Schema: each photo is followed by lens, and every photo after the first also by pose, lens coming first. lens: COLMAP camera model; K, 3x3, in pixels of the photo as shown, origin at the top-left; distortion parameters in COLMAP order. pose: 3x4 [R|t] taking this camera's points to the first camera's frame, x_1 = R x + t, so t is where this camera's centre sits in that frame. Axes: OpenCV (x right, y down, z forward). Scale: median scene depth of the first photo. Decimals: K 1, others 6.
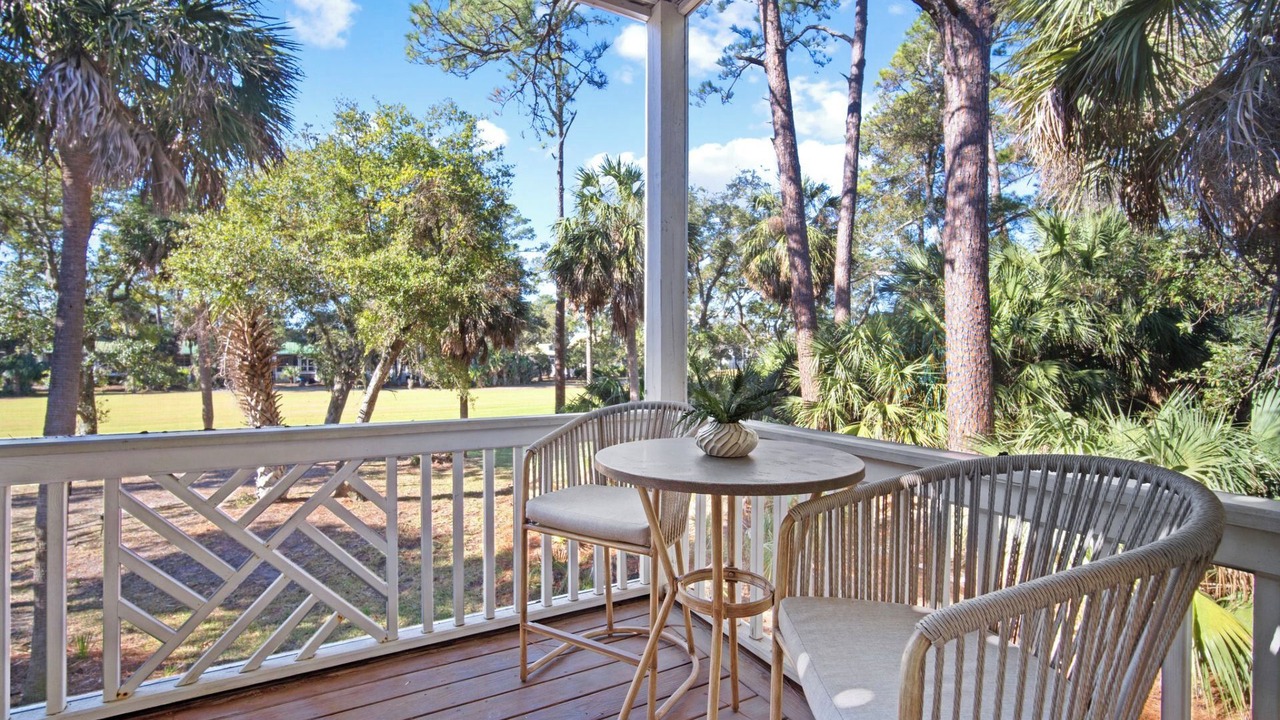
lens RADIAL K [[564.4, 0, 645.6], [0, 564.4, 365.1], [0, 0, 1]] dist [-0.008633, 0.002290]
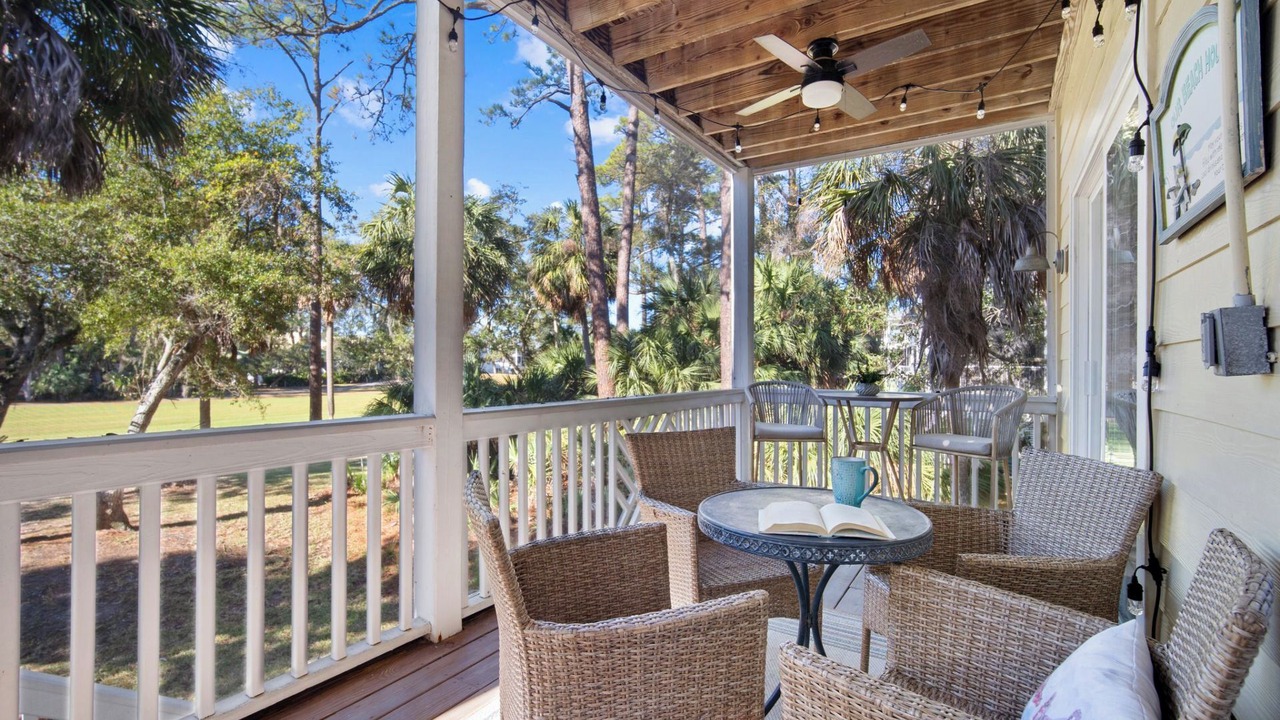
lens RADIAL K [[564.4, 0, 628.8], [0, 564.4, 371.1], [0, 0, 1]] dist [-0.008633, 0.002290]
pose [[0.882837, -0.003940, 0.469663, -0.176501], [0.003766, 0.999992, 0.001310, 0.003377], [-0.469665, 0.000612, 0.882845, -0.064717]]
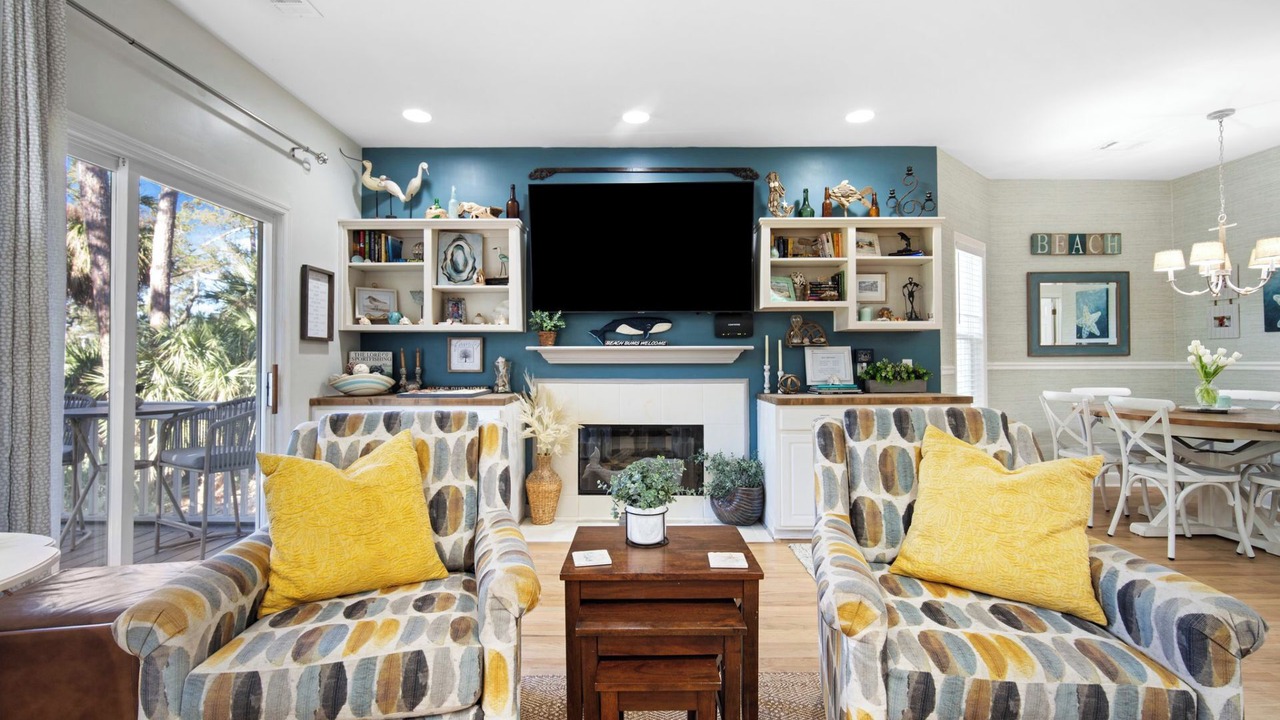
lens RADIAL K [[564.4, 0, 636.5], [0, 564.4, 357.3], [0, 0, 1]] dist [-0.008633, 0.002290]
pose [[0.502288, 0.000854, 0.864700, -0.067895], [0.012586, 0.999886, -0.008298, -0.002978], [-0.864609, 0.015051, 0.502220, -0.176672]]
